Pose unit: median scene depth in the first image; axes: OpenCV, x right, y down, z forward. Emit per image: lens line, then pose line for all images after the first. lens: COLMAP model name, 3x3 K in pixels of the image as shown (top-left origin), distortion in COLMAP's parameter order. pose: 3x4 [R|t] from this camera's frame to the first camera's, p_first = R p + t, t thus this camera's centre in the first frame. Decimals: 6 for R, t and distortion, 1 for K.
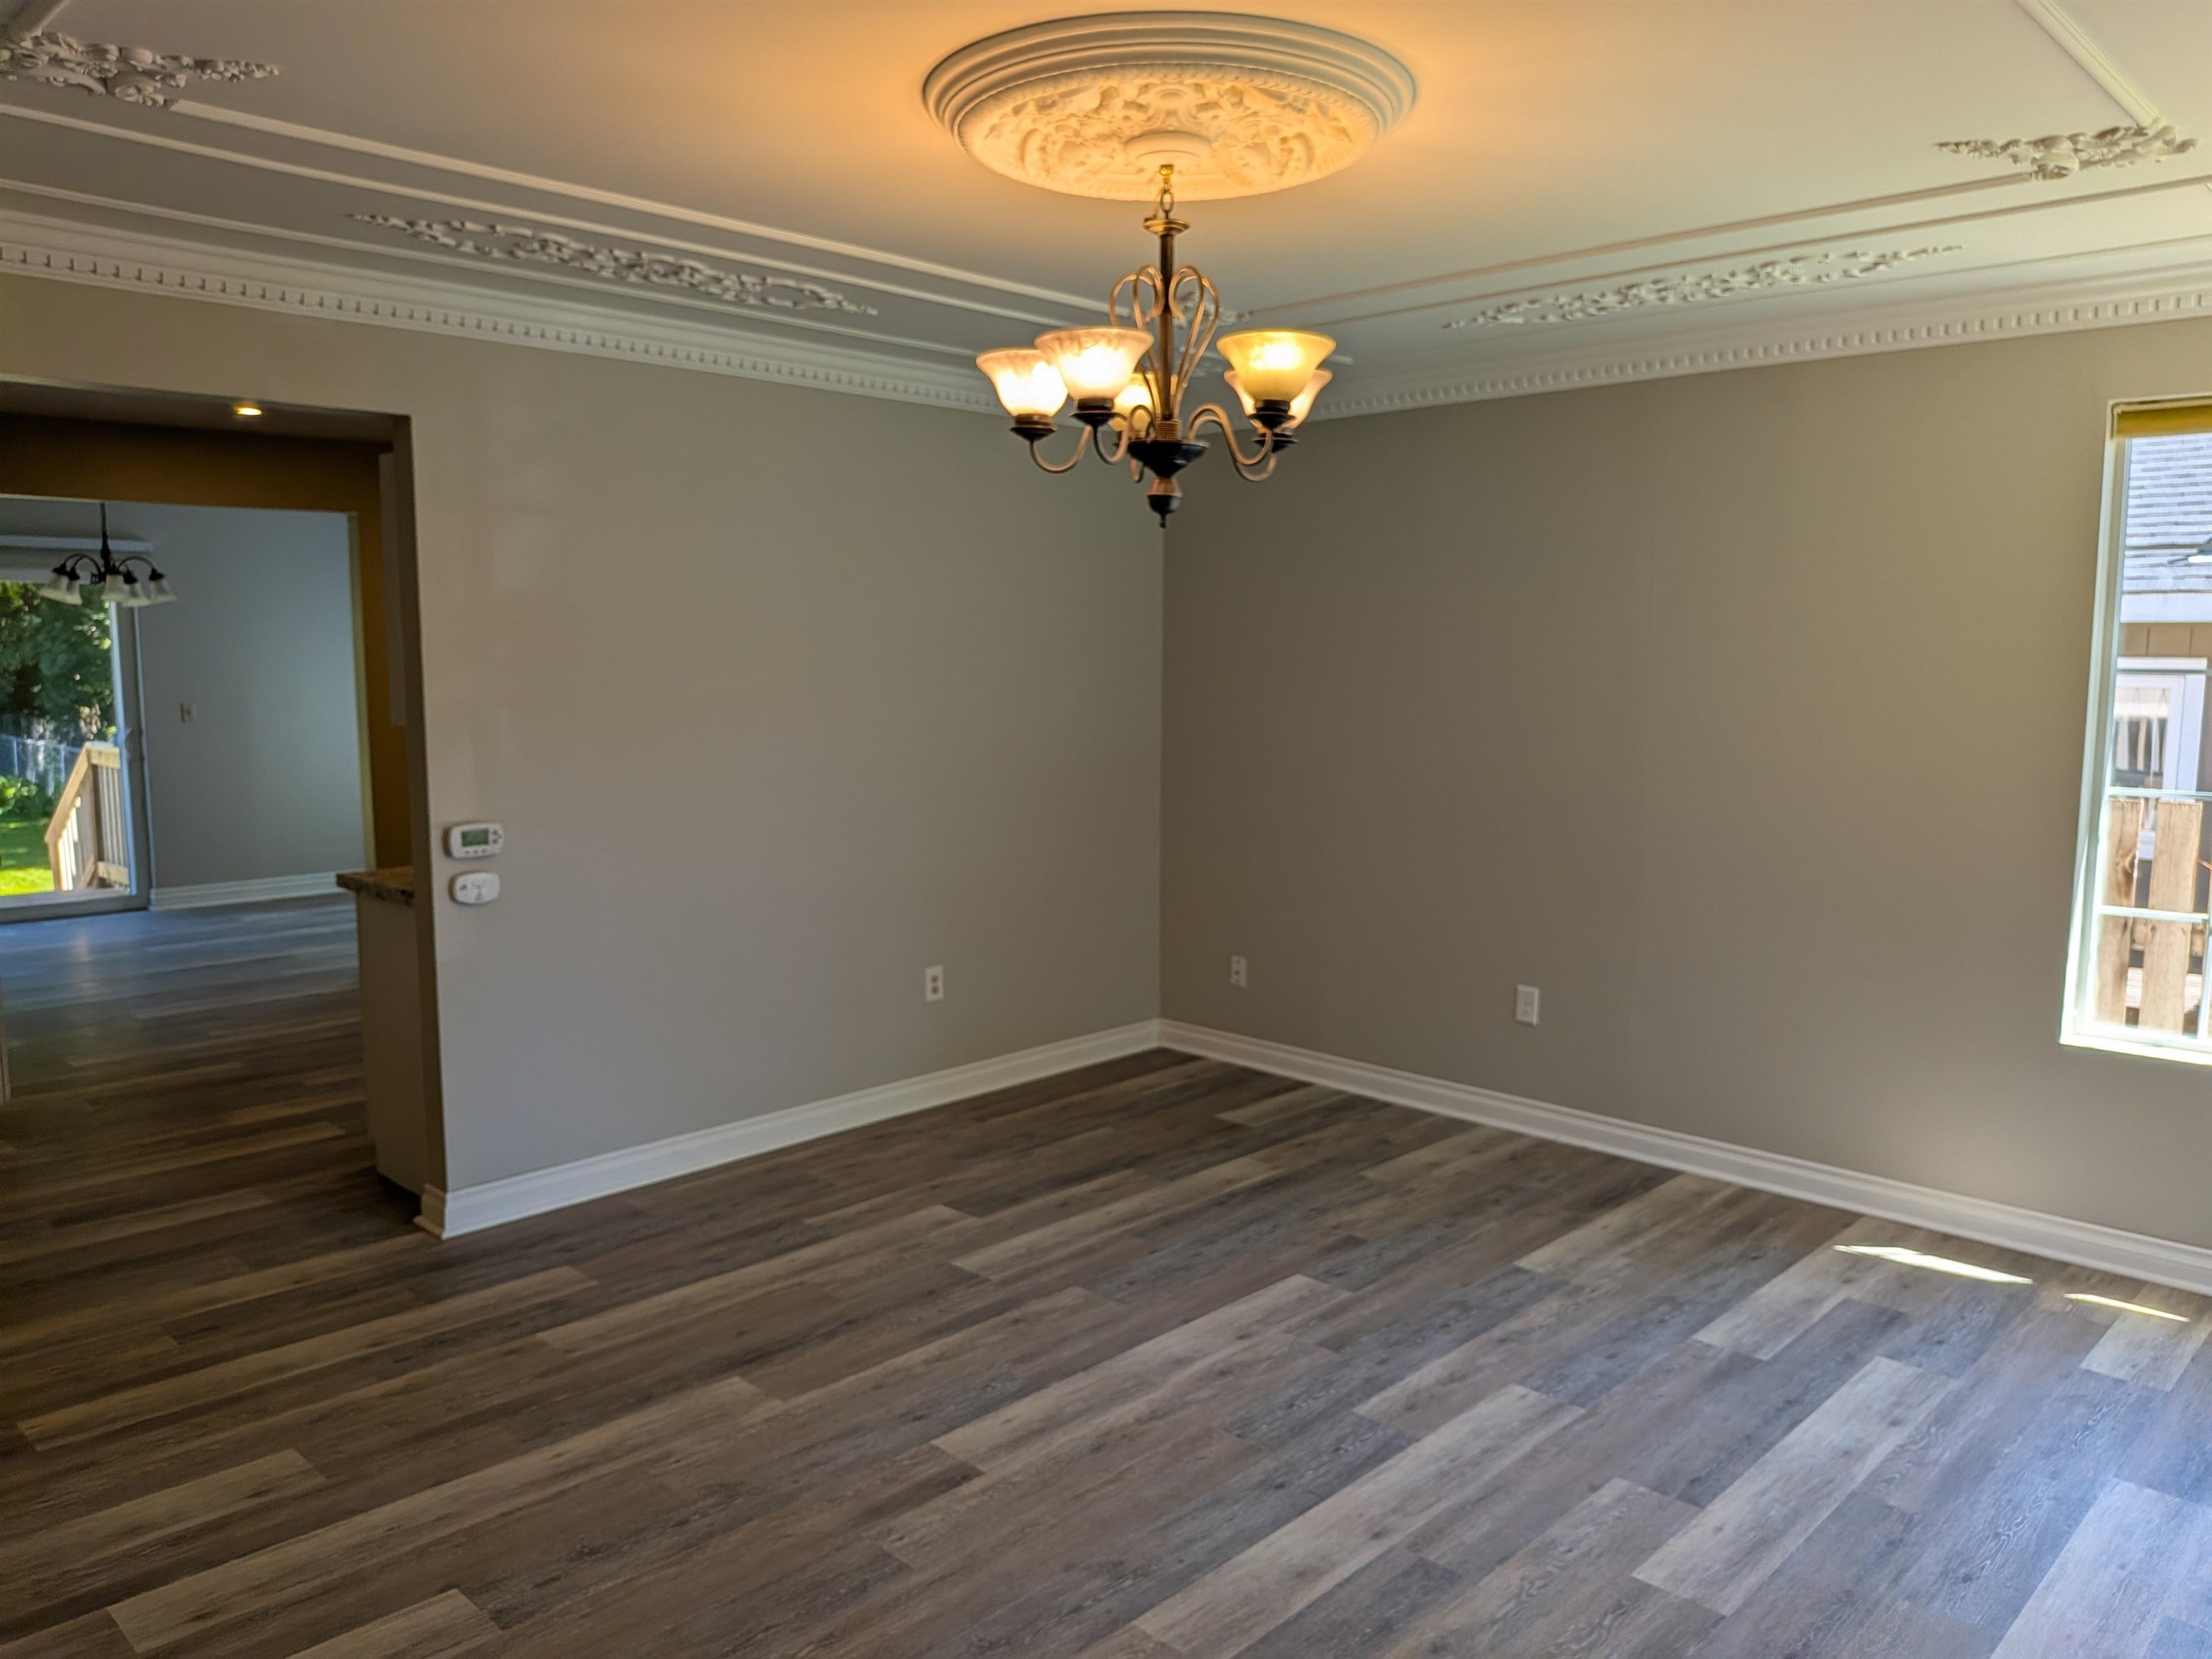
lens RADIAL K [[1565.7, 0, 1106.0], [0, 1565.7, 829.5], [0, 0, 1]] dist [0.046413, -0.068546]
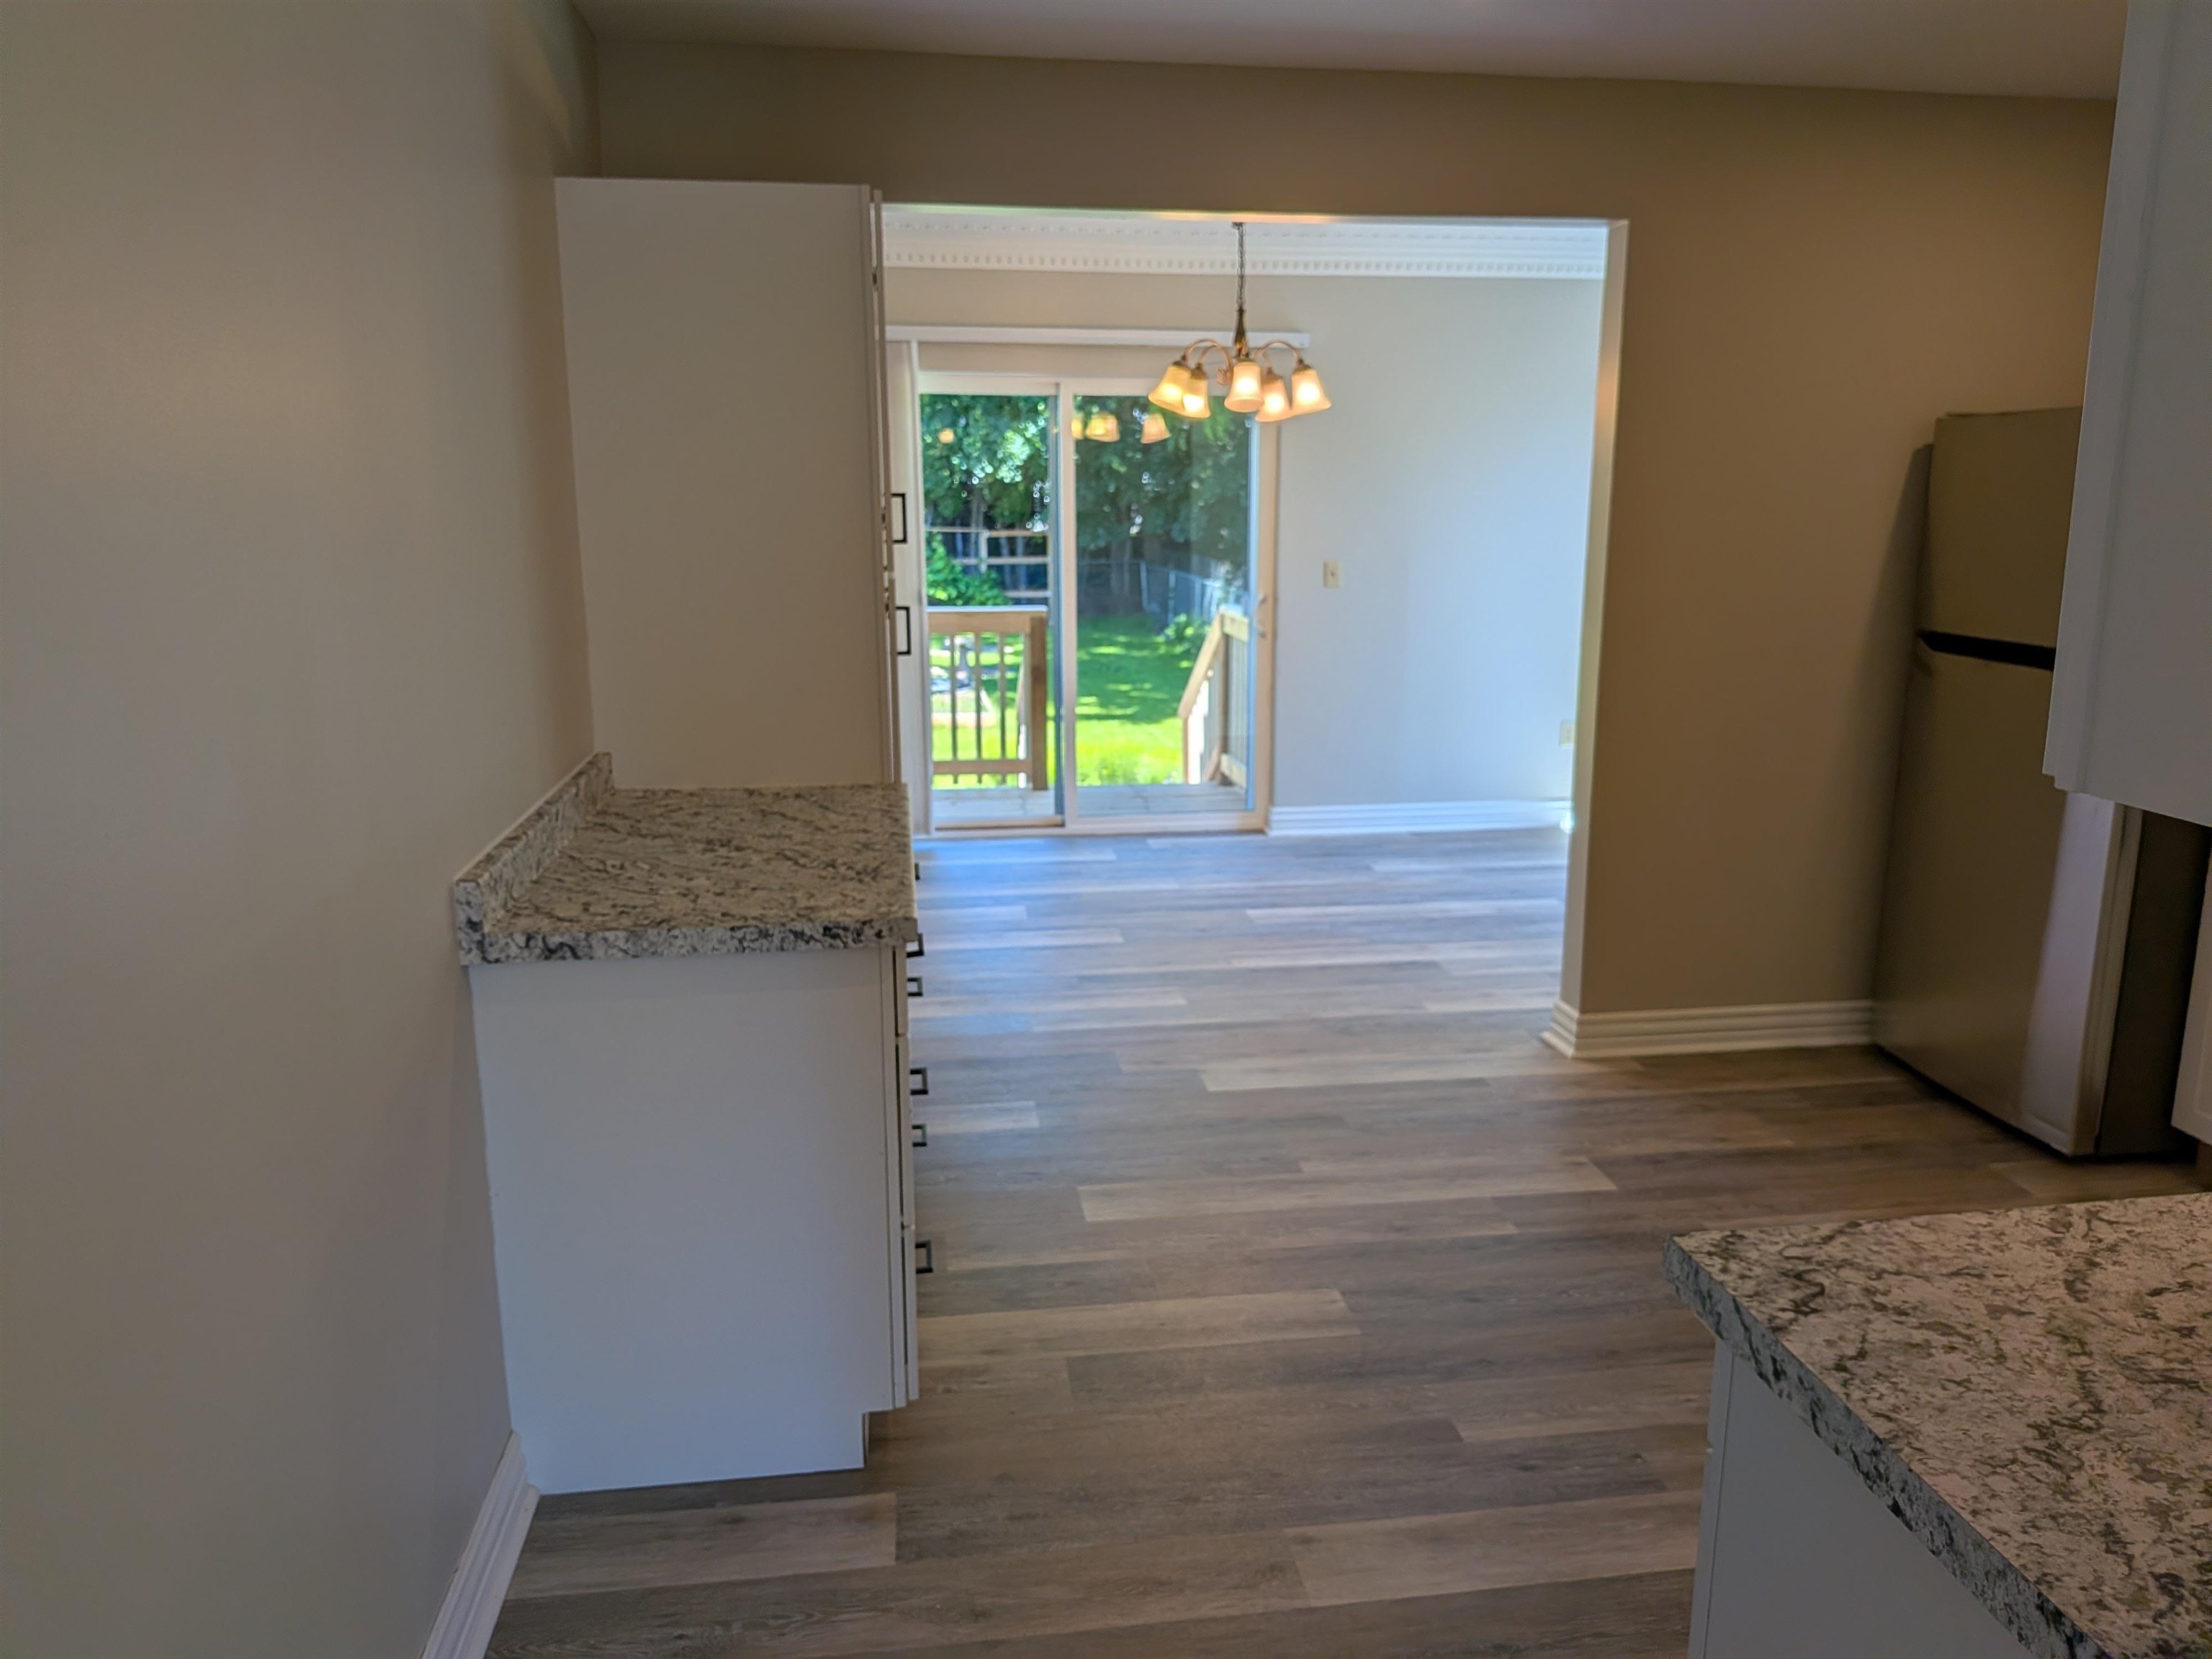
lens RADIAL K [[1612.1, 0, 1140.4], [0, 1612.1, 838.9], [0, 0, 1]] dist [0.039586, -0.078620]
pose [[0.795135, 0.129734, -0.592393, -0.561195], [-0.073227, 0.990241, 0.118575, -0.102002], [0.601995, -0.050904, 0.796876, 0.997886]]
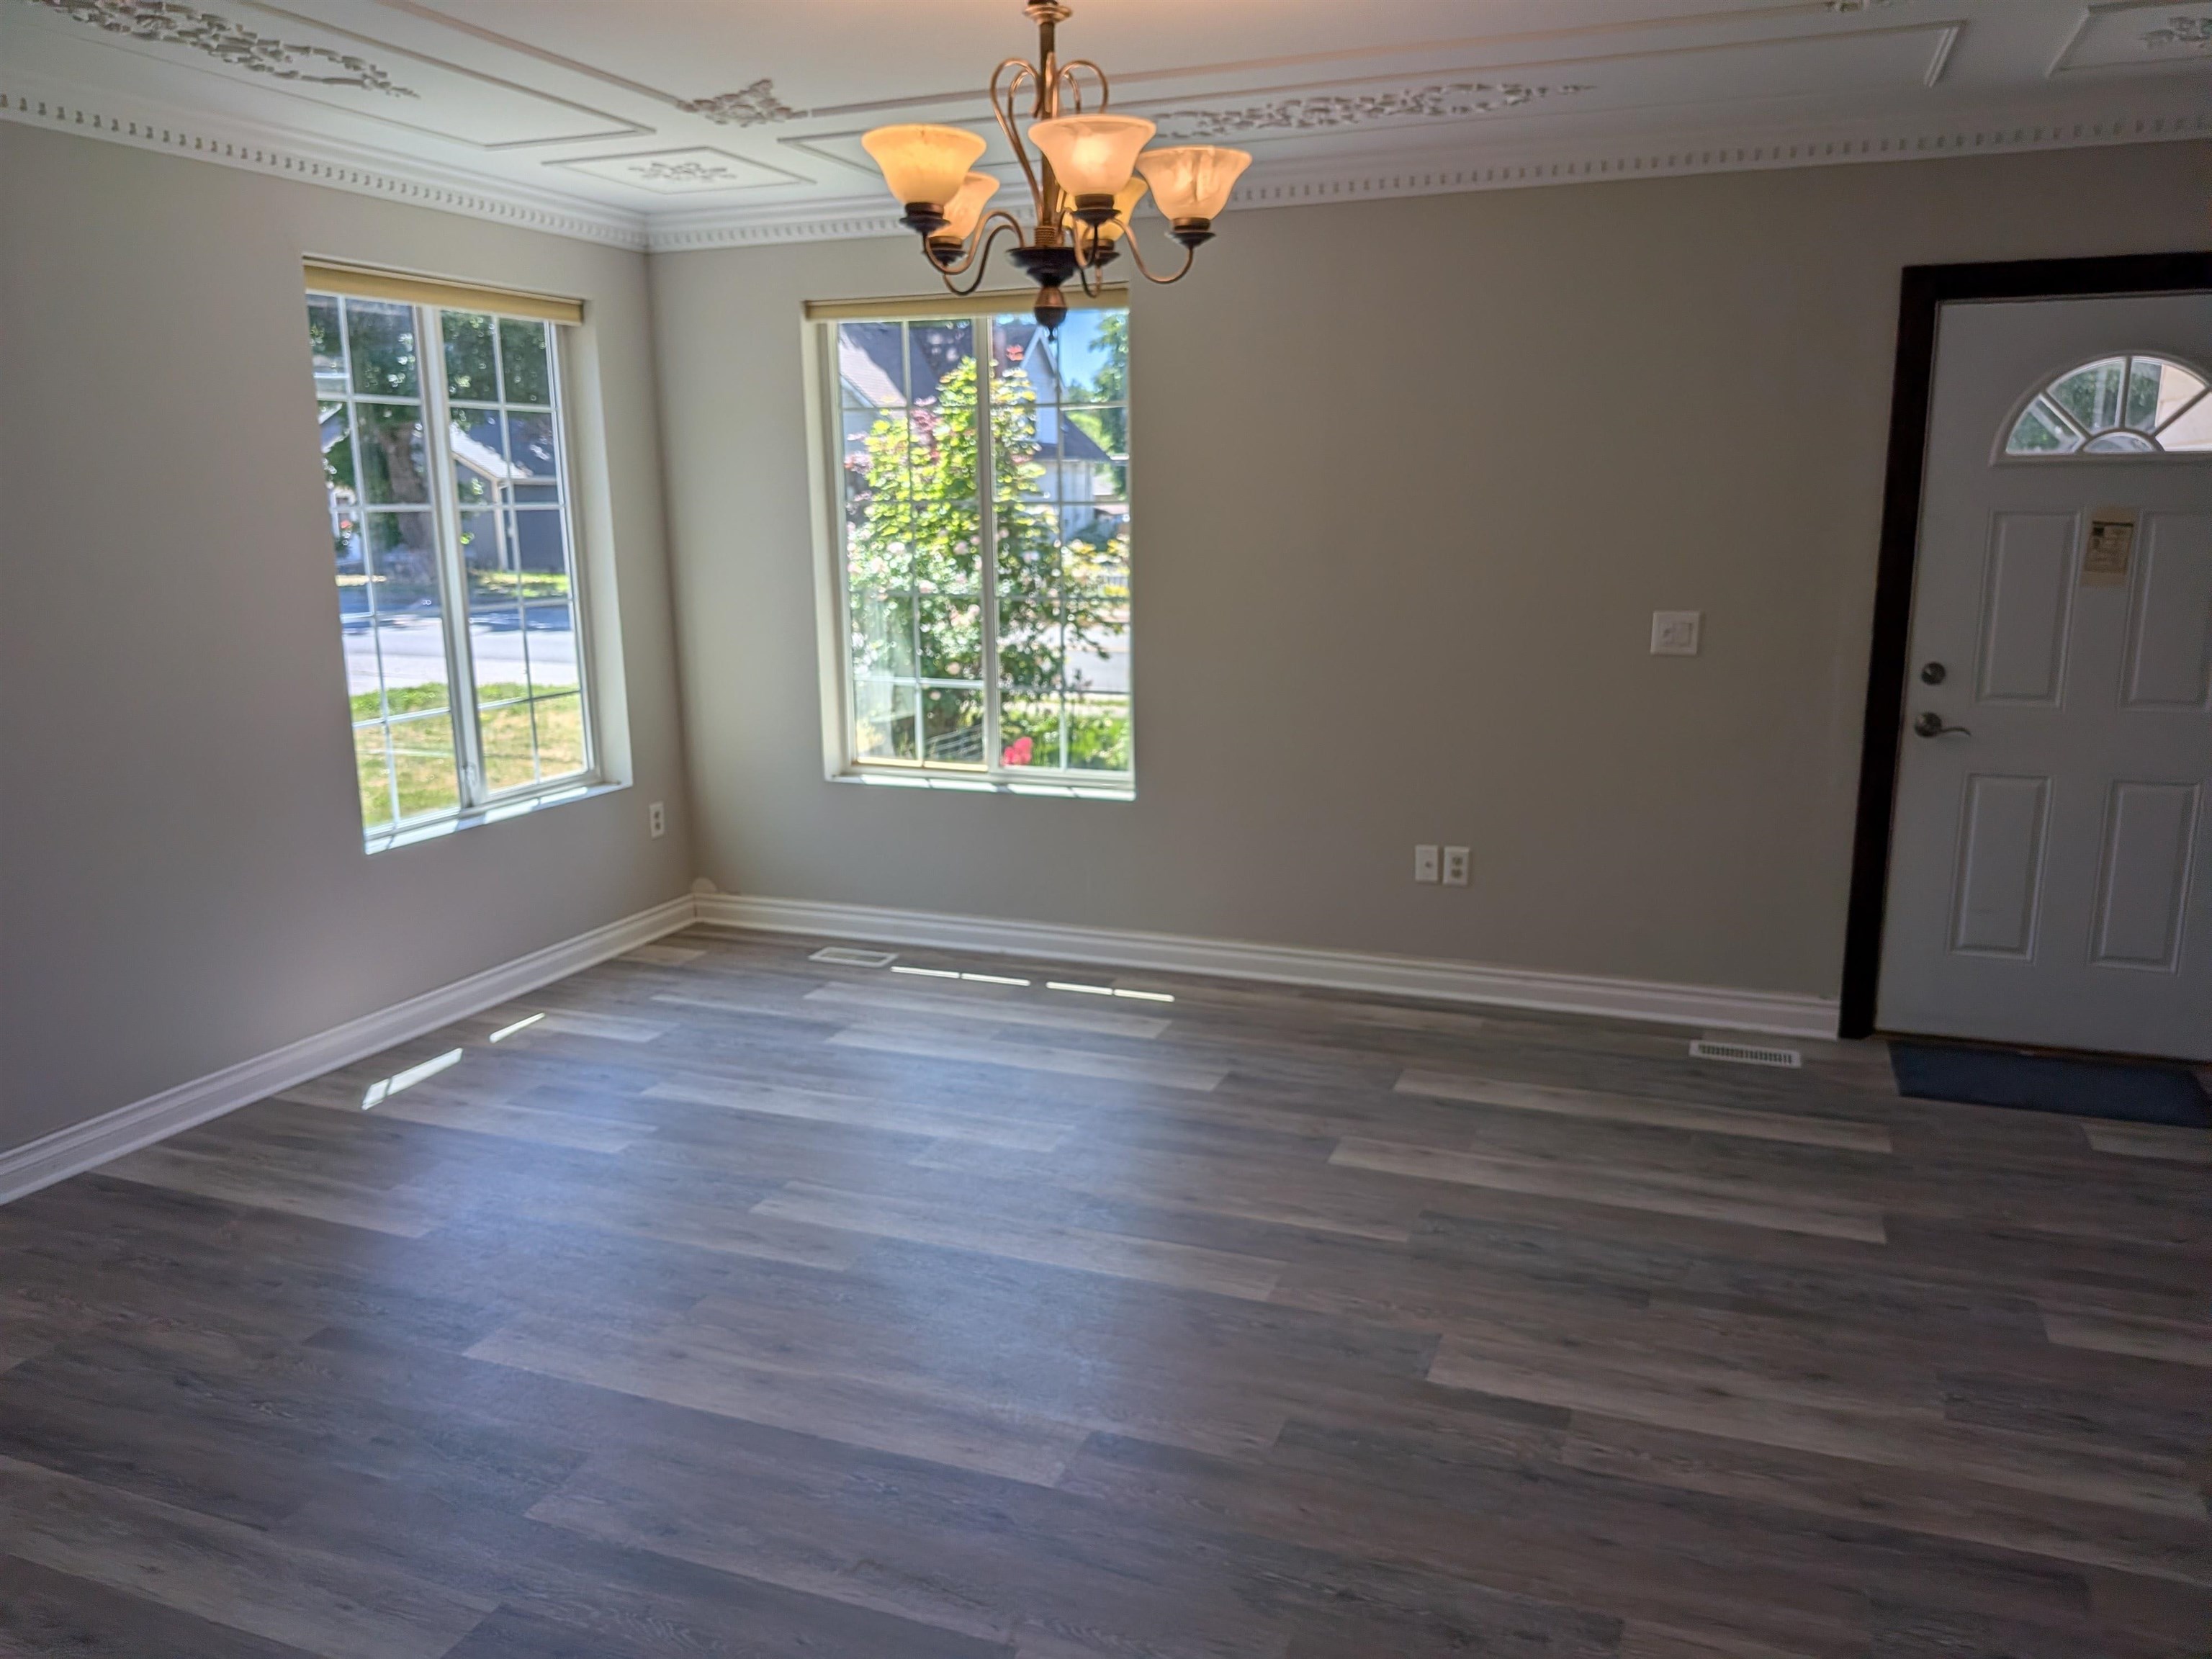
lens RADIAL K [[1612.1, 0, 1140.4], [0, 1612.1, 838.9], [0, 0, 1]] dist [0.039586, -0.078620]
pose [[-0.391370, -0.190797, 0.900237, -0.744036], [0.115454, 0.960359, 0.253732, -0.117734], [-0.912962, 0.203239, -0.353827, 1.098168]]
